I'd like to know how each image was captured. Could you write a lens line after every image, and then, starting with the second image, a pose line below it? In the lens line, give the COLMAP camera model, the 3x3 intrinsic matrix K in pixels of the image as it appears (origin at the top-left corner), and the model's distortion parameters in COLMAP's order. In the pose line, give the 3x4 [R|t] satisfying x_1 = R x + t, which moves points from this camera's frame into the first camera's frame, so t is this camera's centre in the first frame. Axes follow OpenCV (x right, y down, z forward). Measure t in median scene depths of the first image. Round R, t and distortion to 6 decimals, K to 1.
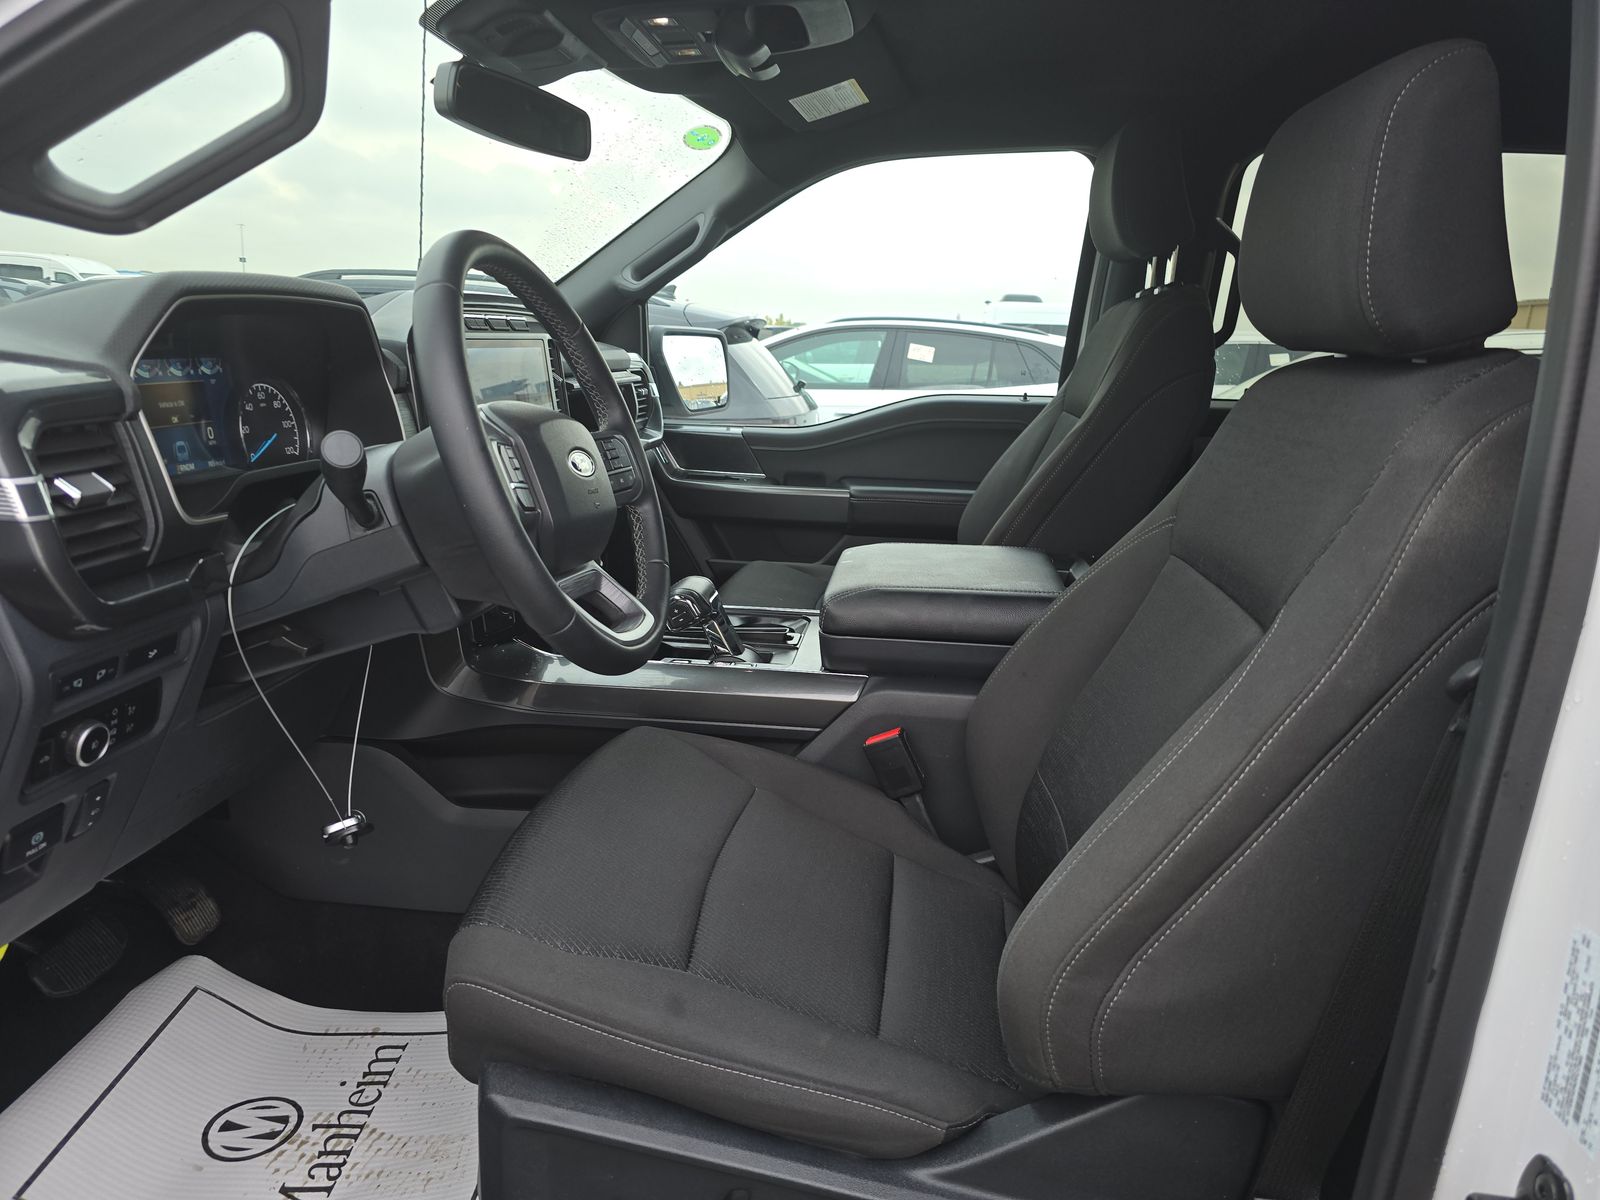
lens RADIAL K [[1097.7, 0, 785.4], [0, 1097.7, 631.3], [0, 0, 1]] dist [0.034949, -0.034677]
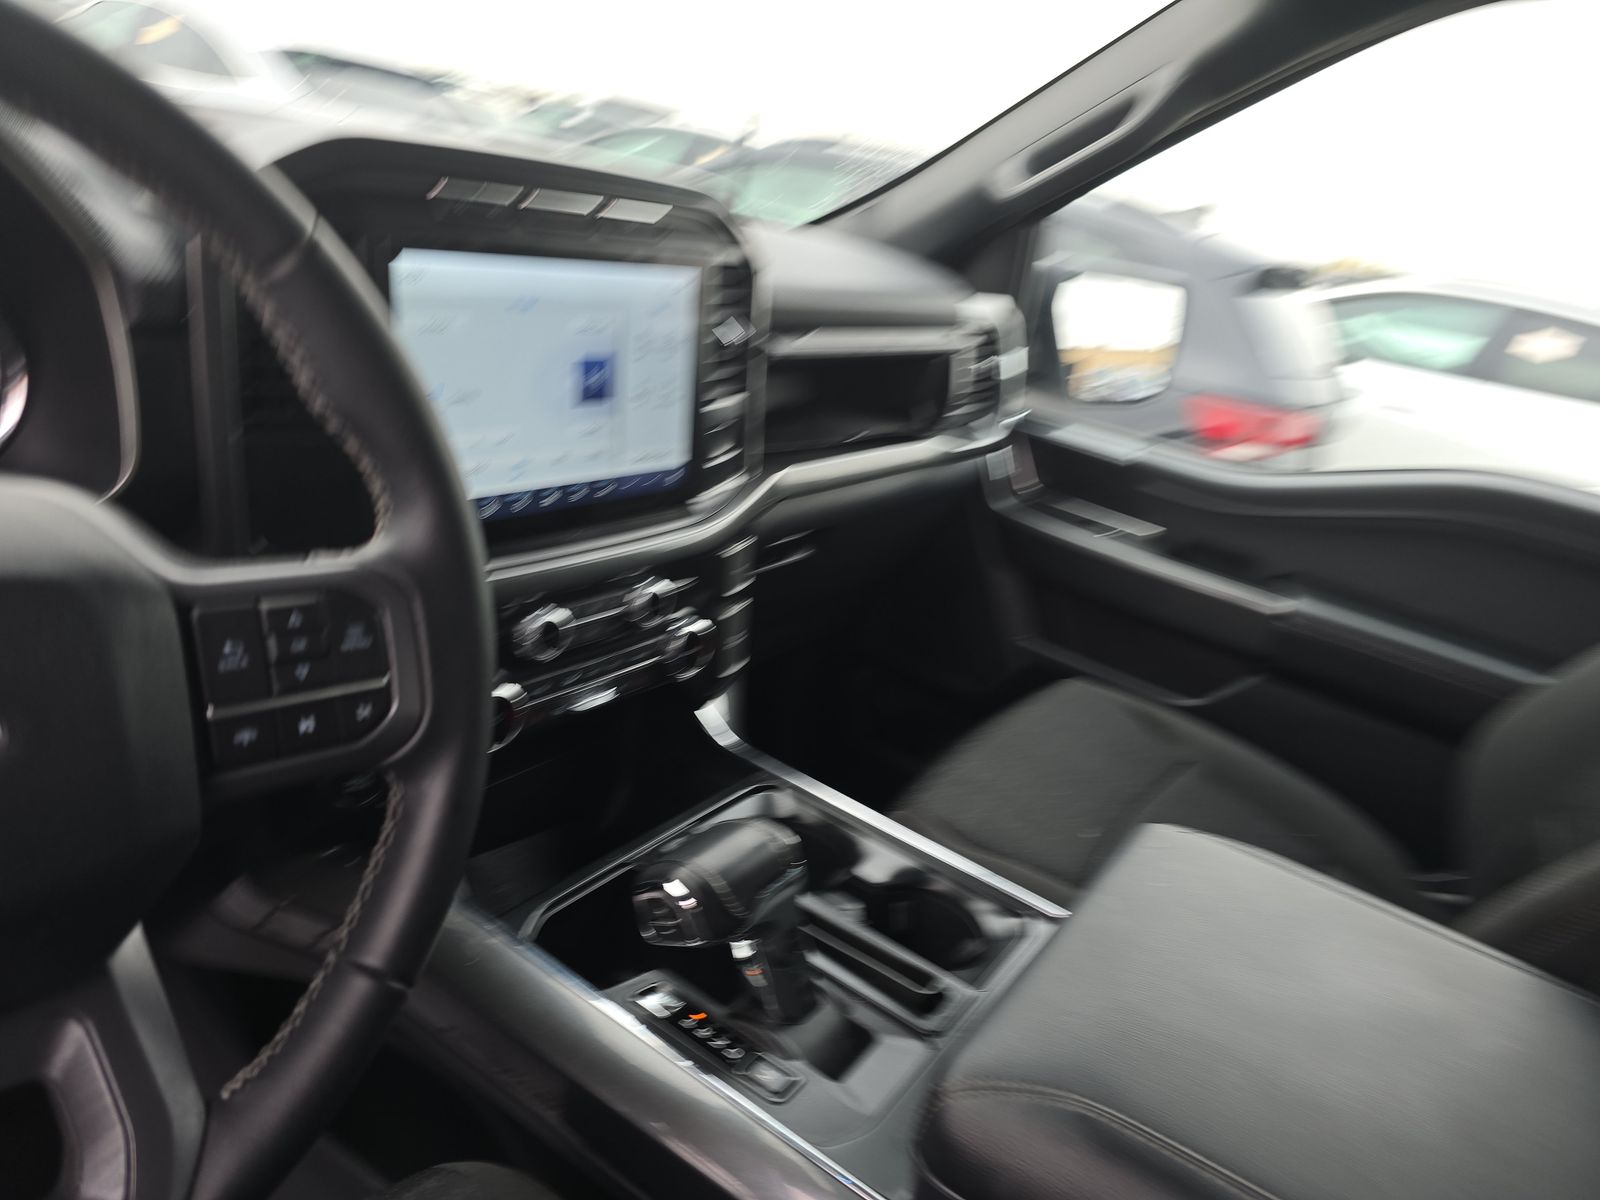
lens RADIAL K [[1097.7, 0, 844.0], [0, 1097.7, 637.1], [0, 0, 1]] dist [0.034949, -0.034677]
pose [[0.894700, 0.282362, -0.346097, 0.088307], [-0.251888, 0.958835, 0.131103, -0.198569], [0.368868, -0.030121, 0.928993, 0.584593]]
